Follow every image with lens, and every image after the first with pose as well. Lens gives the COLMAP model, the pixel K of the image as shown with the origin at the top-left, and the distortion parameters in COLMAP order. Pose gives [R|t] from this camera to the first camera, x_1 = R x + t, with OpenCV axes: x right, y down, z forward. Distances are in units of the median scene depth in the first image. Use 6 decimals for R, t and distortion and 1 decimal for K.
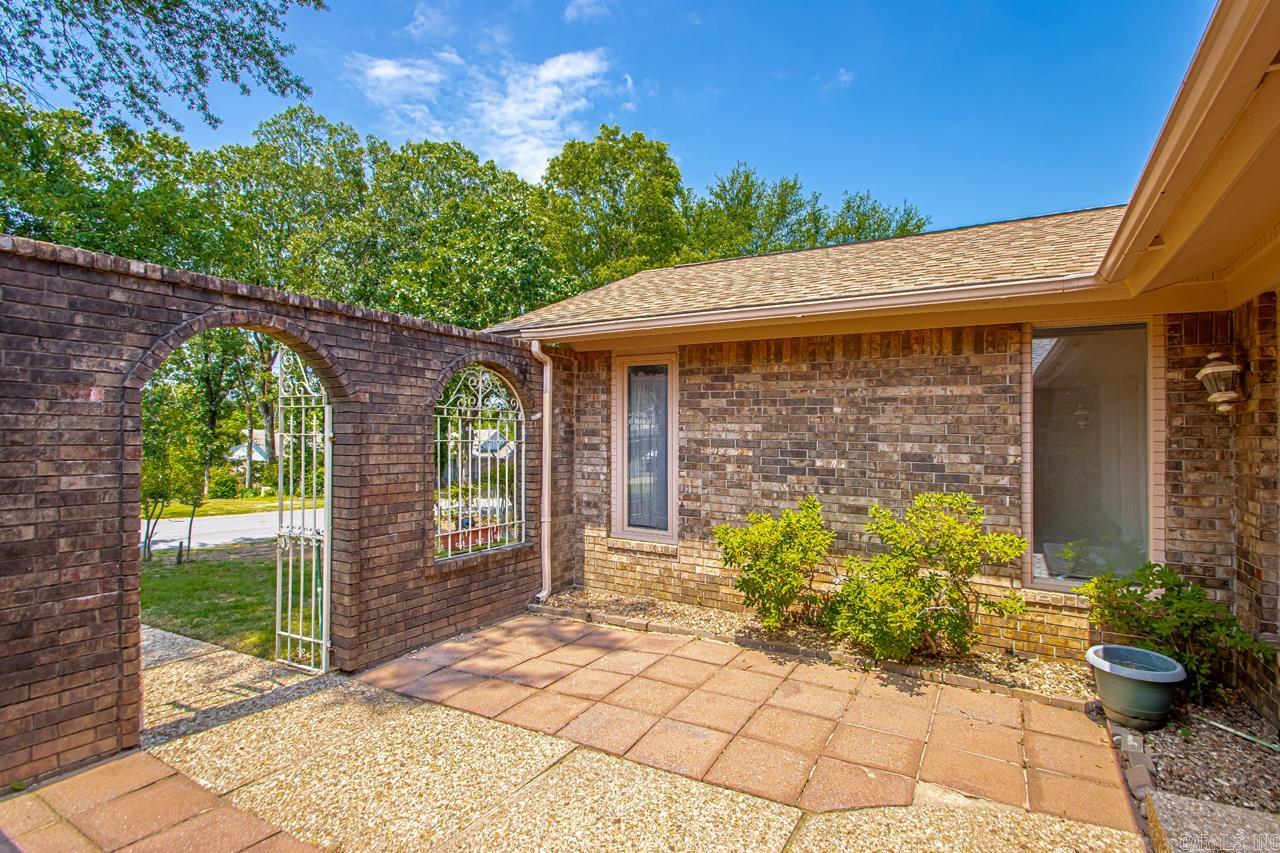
lens RADIAL K [[600.2, 0, 647.4], [0, 600.2, 427.8], [0, 0, 1]] dist [0.029256, -0.018615]
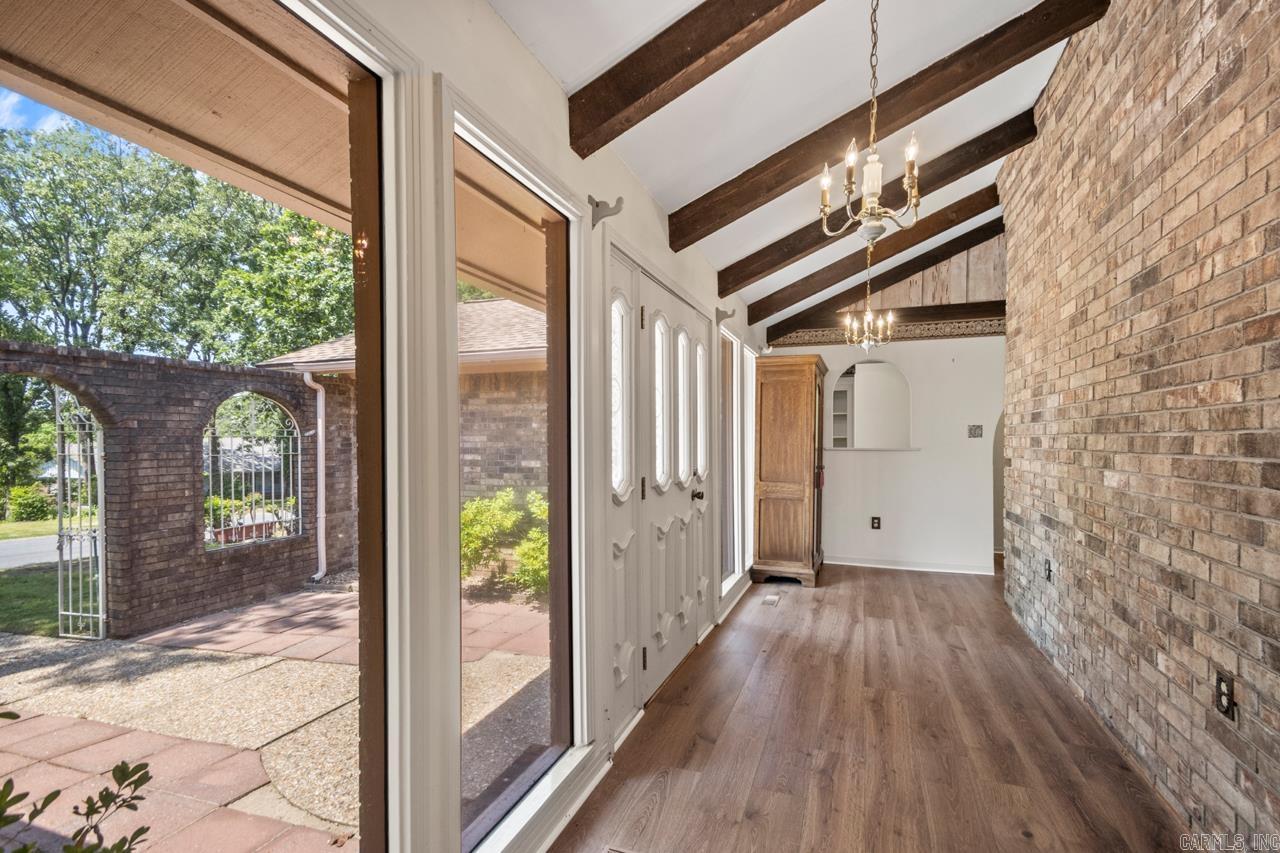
lens RADIAL K [[582.5, 0, 642.2], [0, 582.5, 433.8], [0, 0, 1]] dist [0.037189, -0.017030]
pose [[0.982135, -0.021018, 0.187002, 0.298801], [0.019987, 0.999773, 0.007398, -0.014414], [-0.187115, -0.003528, 0.982332, -0.366726]]
